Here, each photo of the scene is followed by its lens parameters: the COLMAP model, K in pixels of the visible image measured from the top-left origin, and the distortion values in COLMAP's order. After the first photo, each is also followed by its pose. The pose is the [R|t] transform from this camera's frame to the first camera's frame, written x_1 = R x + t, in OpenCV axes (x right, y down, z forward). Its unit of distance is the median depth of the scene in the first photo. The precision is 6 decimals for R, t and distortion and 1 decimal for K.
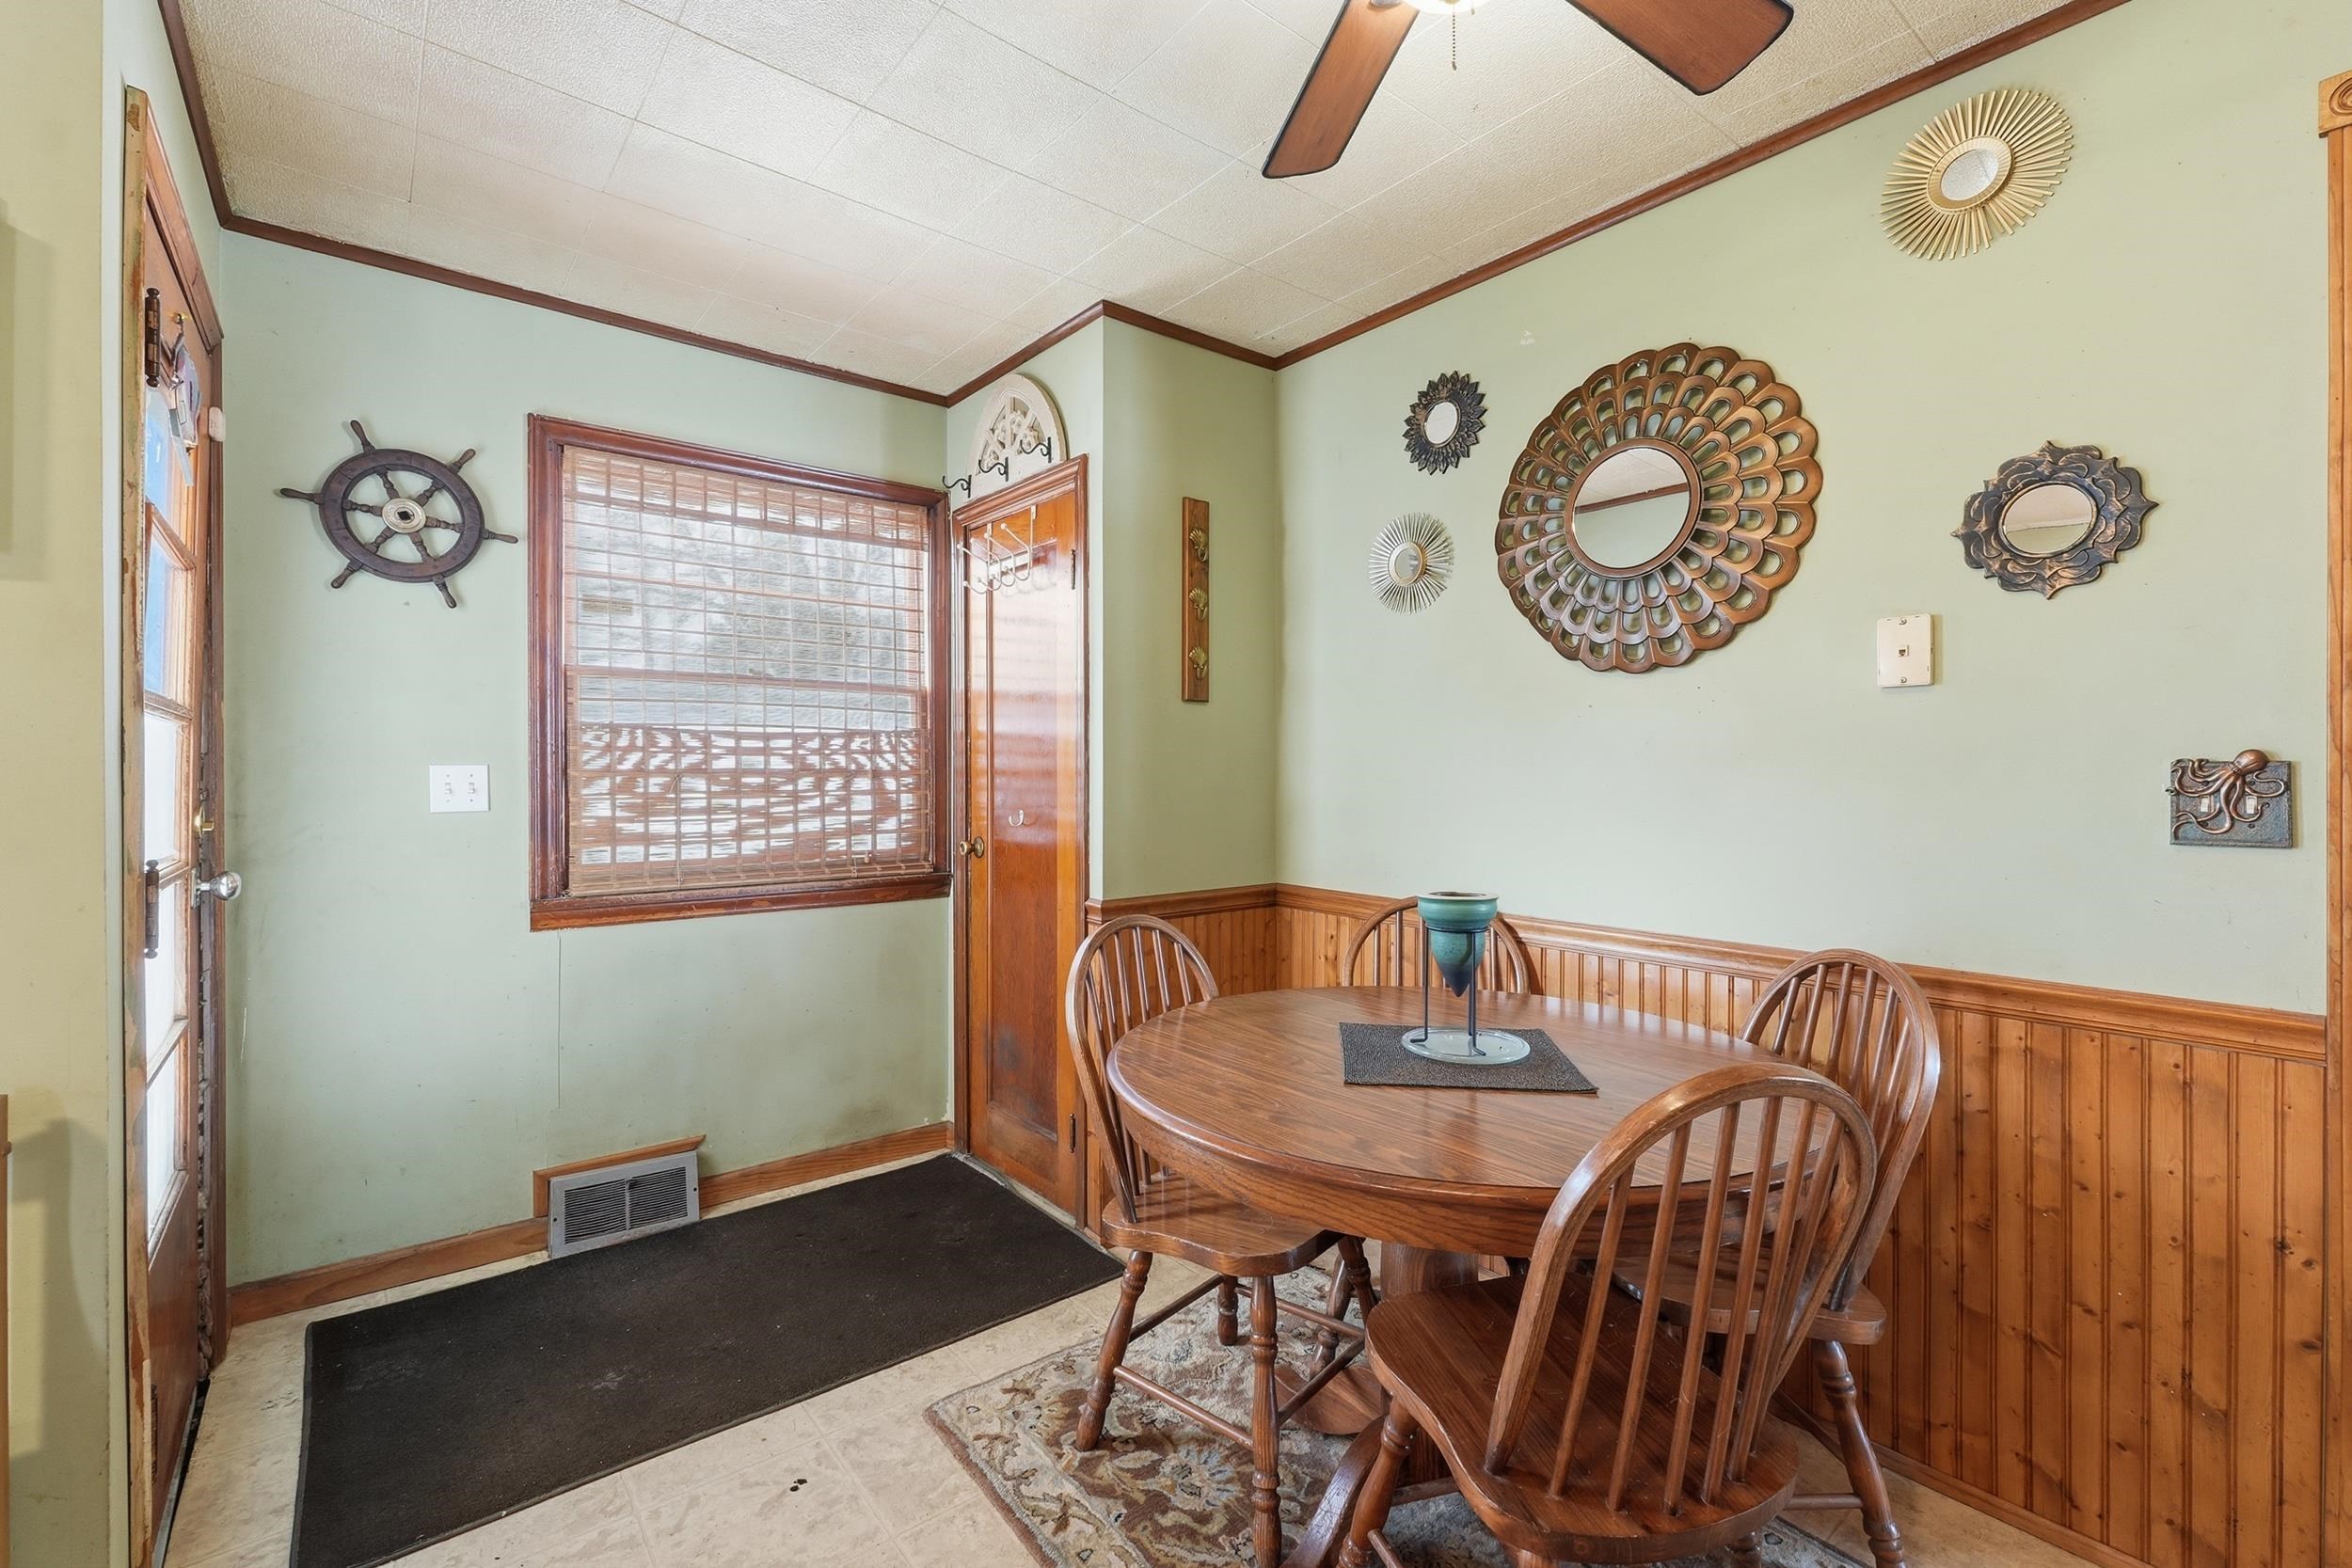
lens RADIAL K [[1014.0, 0, 1187.5], [0, 1014.0, 771.4], [0, 0, 1]] dist [-0.000256, 0.000366]
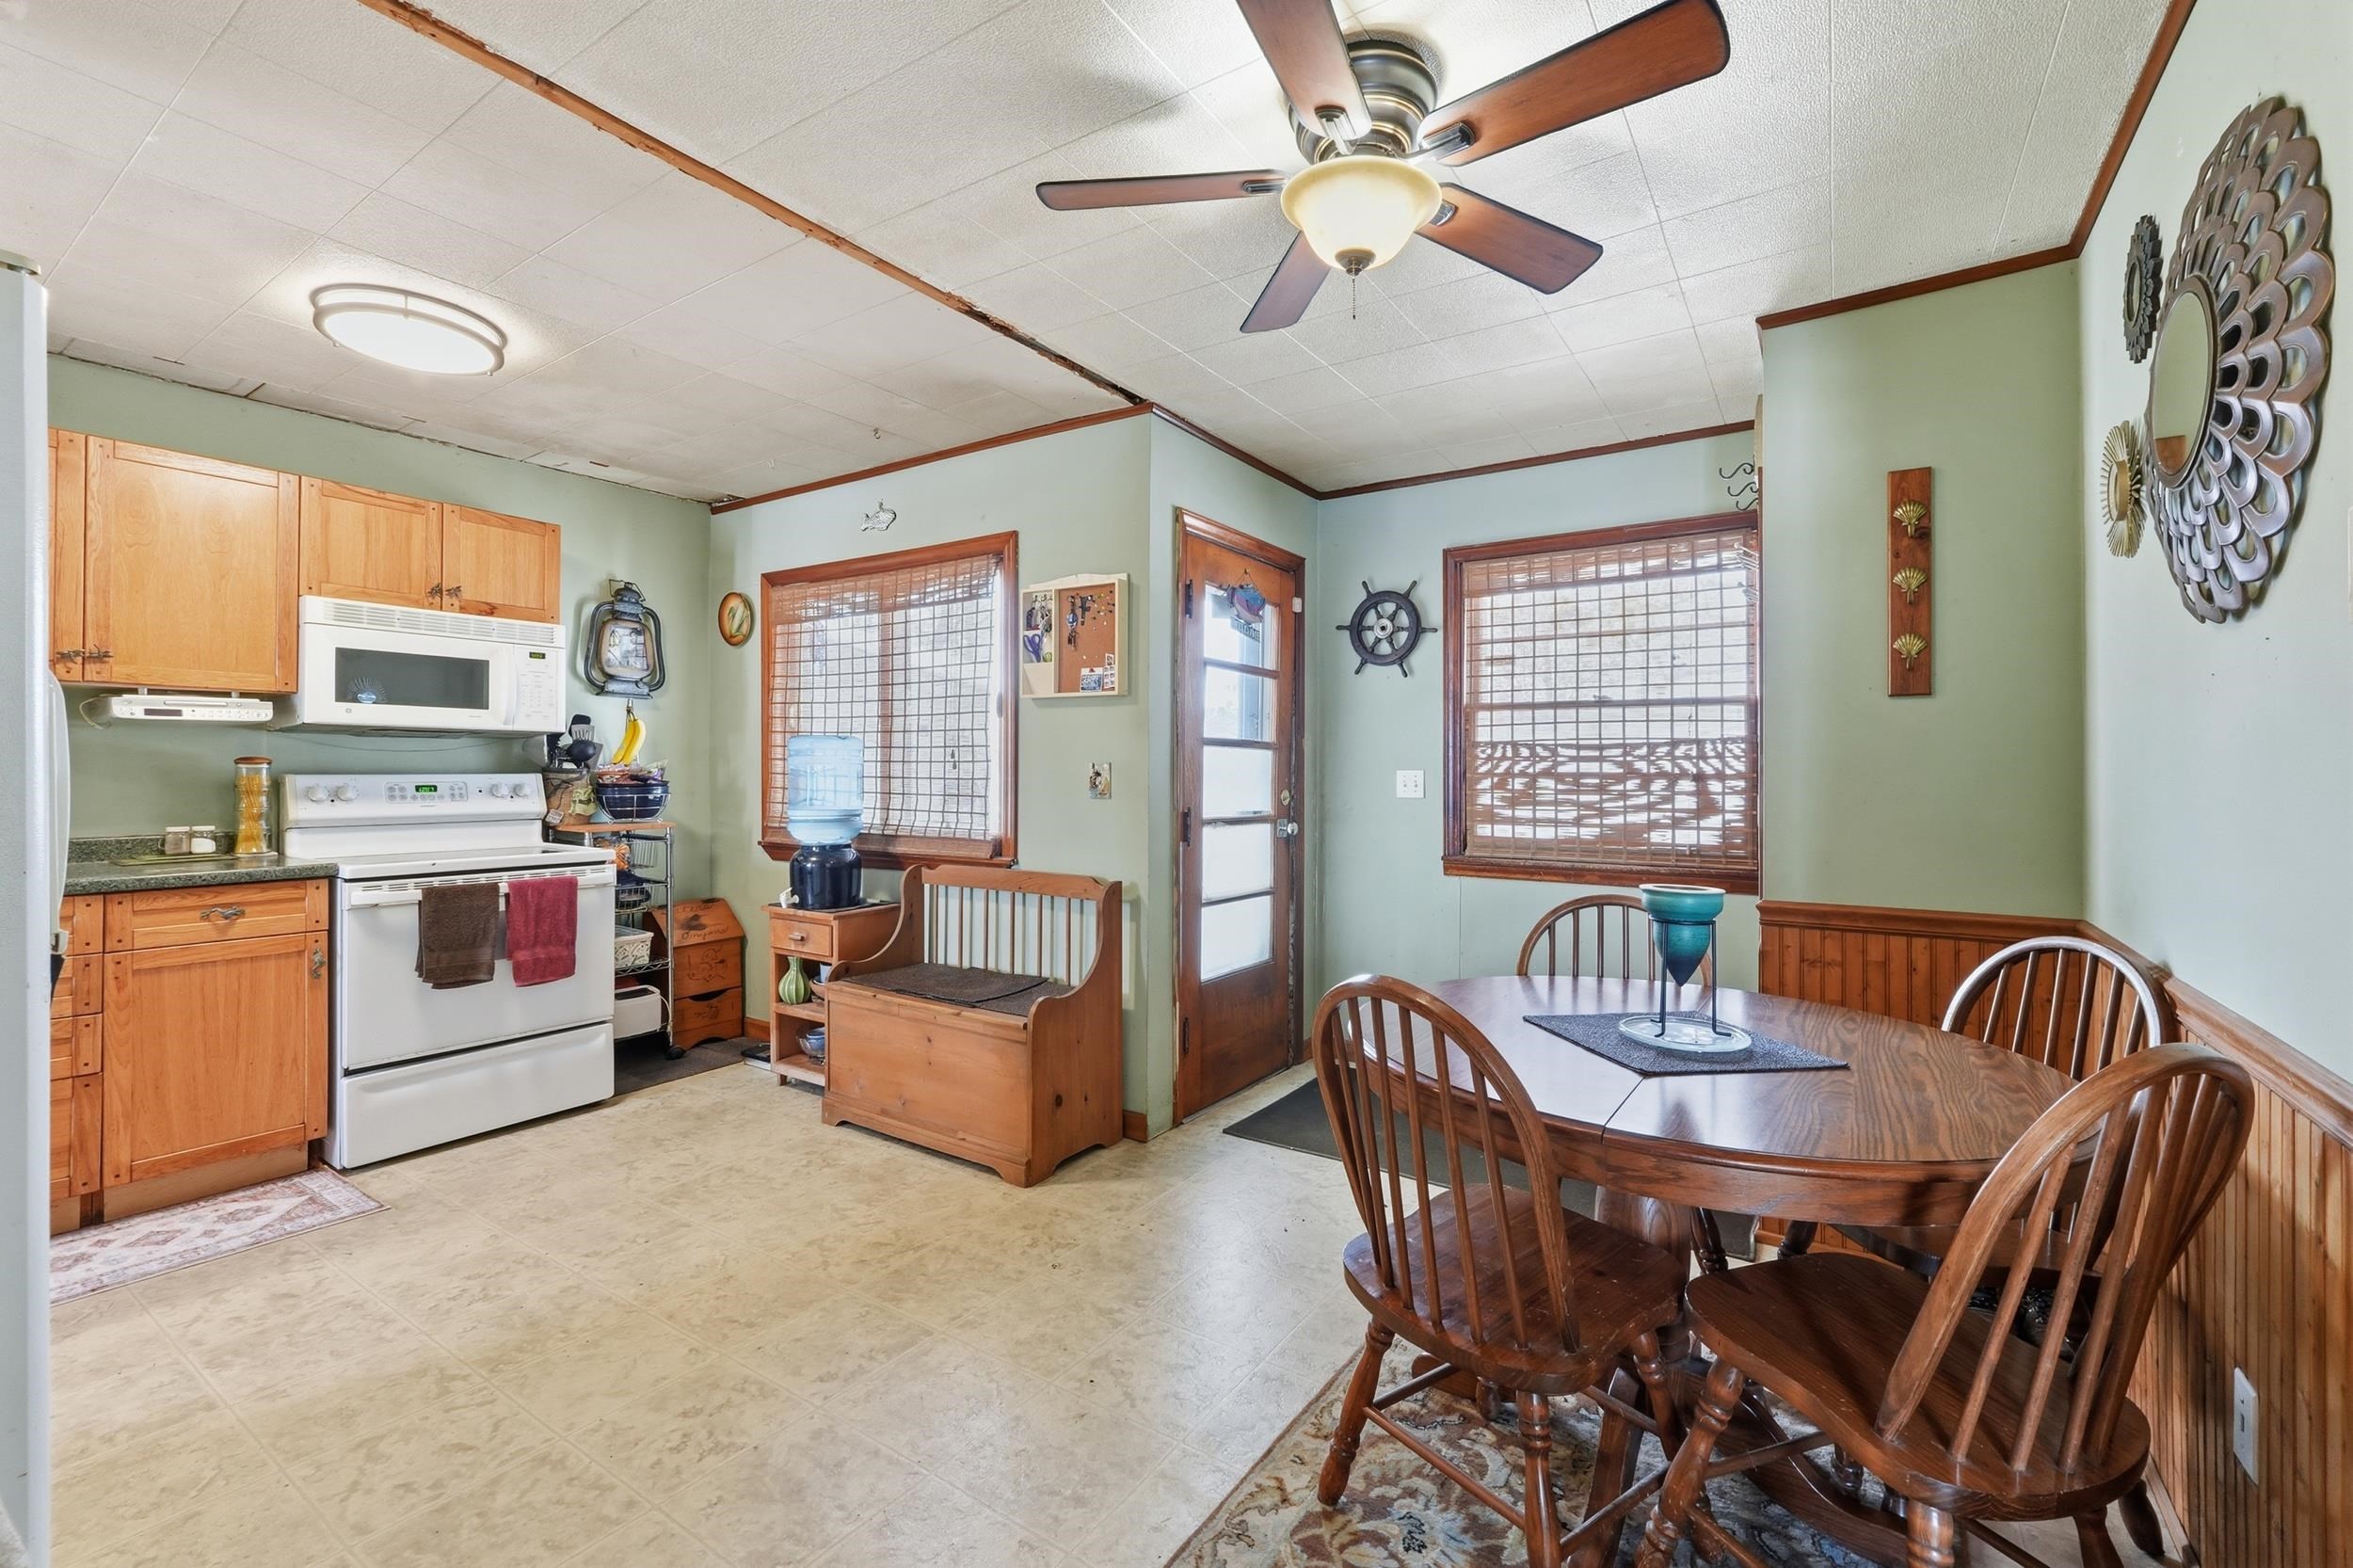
lens RADIAL K [[1014.5, 0, 1193.2], [0, 1014.5, 775.1], [0, 0, 1]] dist [-0.000256, 0.000366]
pose [[0.296220, 0.002734, -0.955116, 0.686375], [-0.004069, 0.999990, 0.001601, 0.000977], [0.955111, 0.003412, 0.296228, 0.137392]]
